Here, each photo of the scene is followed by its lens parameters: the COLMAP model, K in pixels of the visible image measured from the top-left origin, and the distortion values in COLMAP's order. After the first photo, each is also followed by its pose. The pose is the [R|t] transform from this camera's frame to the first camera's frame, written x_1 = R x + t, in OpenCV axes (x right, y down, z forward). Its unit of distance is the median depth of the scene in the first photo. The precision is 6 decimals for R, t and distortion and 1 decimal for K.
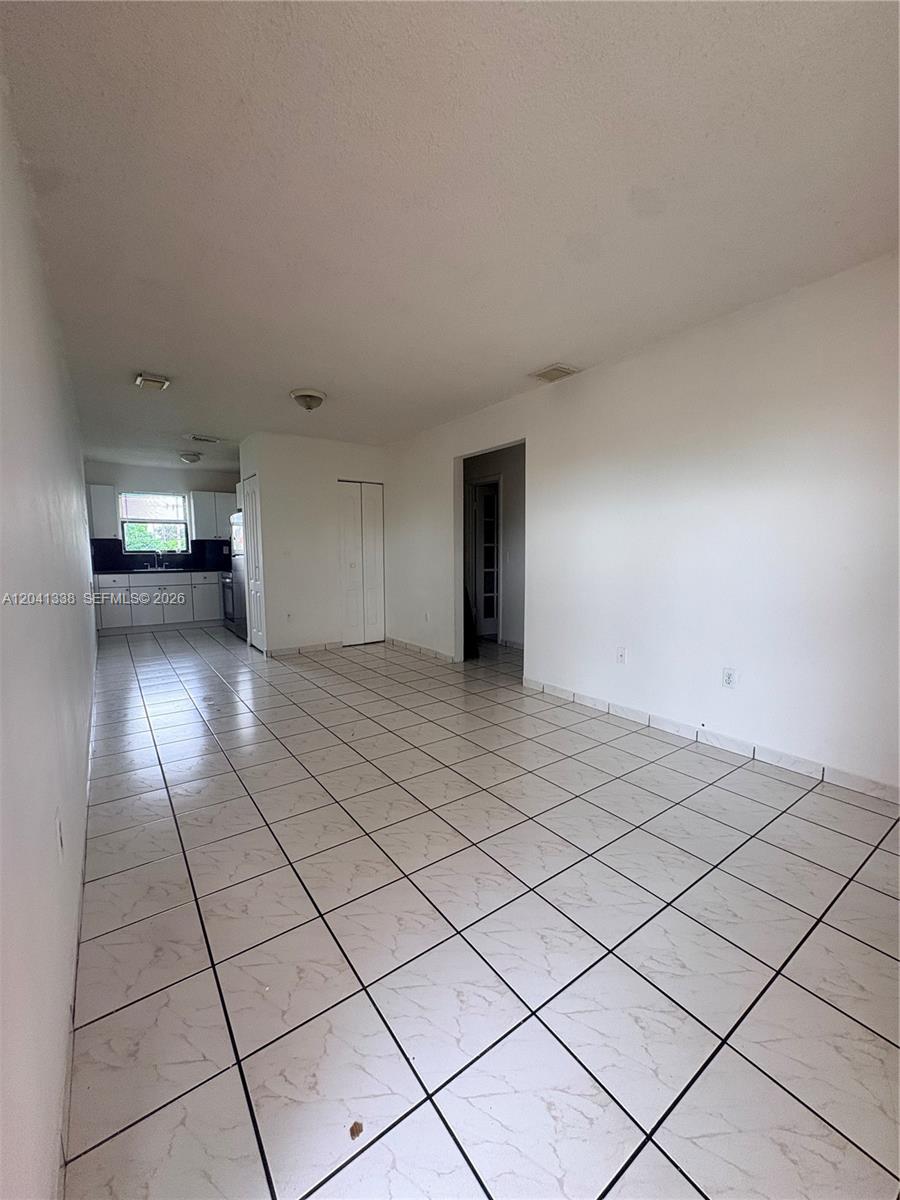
lens RADIAL K [[473.4, 0, 444.2], [0, 473.4, 597.8], [0, 0, 1]] dist [0.000994, -0.000010]
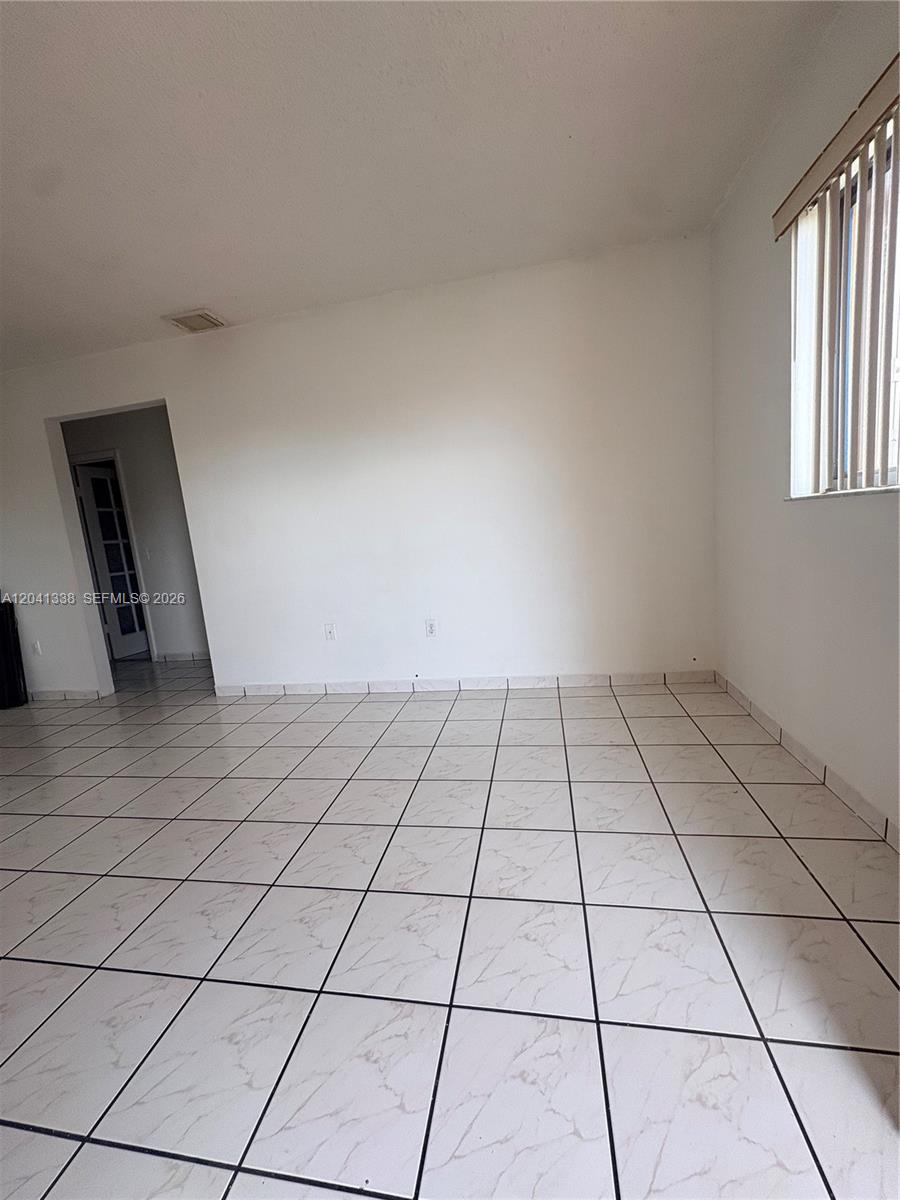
lens RADIAL K [[473.4, 0, 451.7], [0, 473.4, 600.4], [0, 0, 1]] dist [0.000994, -0.000010]
pose [[0.719087, -0.162147, 0.675739, -0.076754], [0.151609, 0.985579, 0.075160, 0.016354], [-0.678181, 0.048402, 0.733299, 0.083223]]
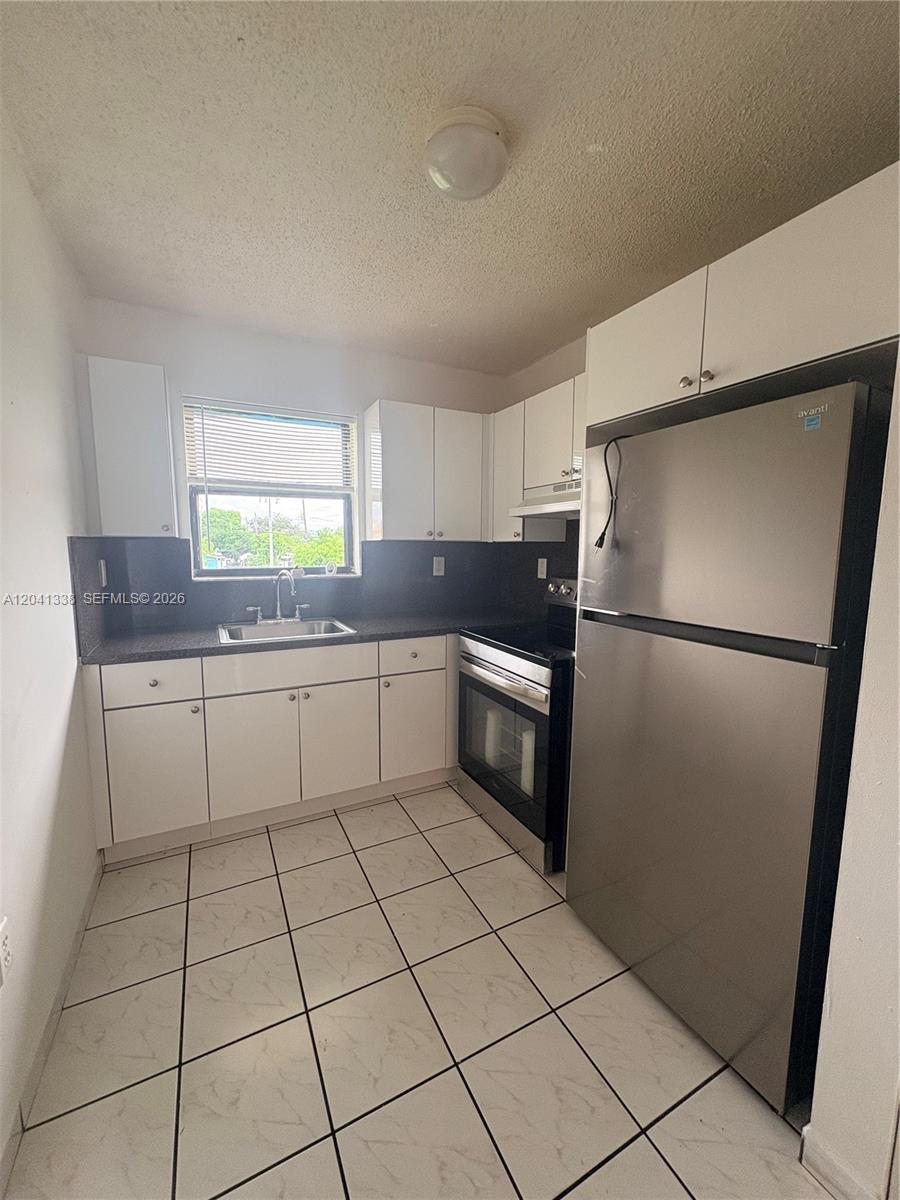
lens RADIAL K [[473.4, 0, 440.5], [0, 473.4, 603.4], [0, 0, 1]] dist [0.000994, -0.000010]
pose [[0.986008, 0.027542, -0.164405, -0.773318], [-0.023834, 0.999416, 0.024483, -0.155928], [0.164983, -0.020222, 0.986089, 1.206320]]
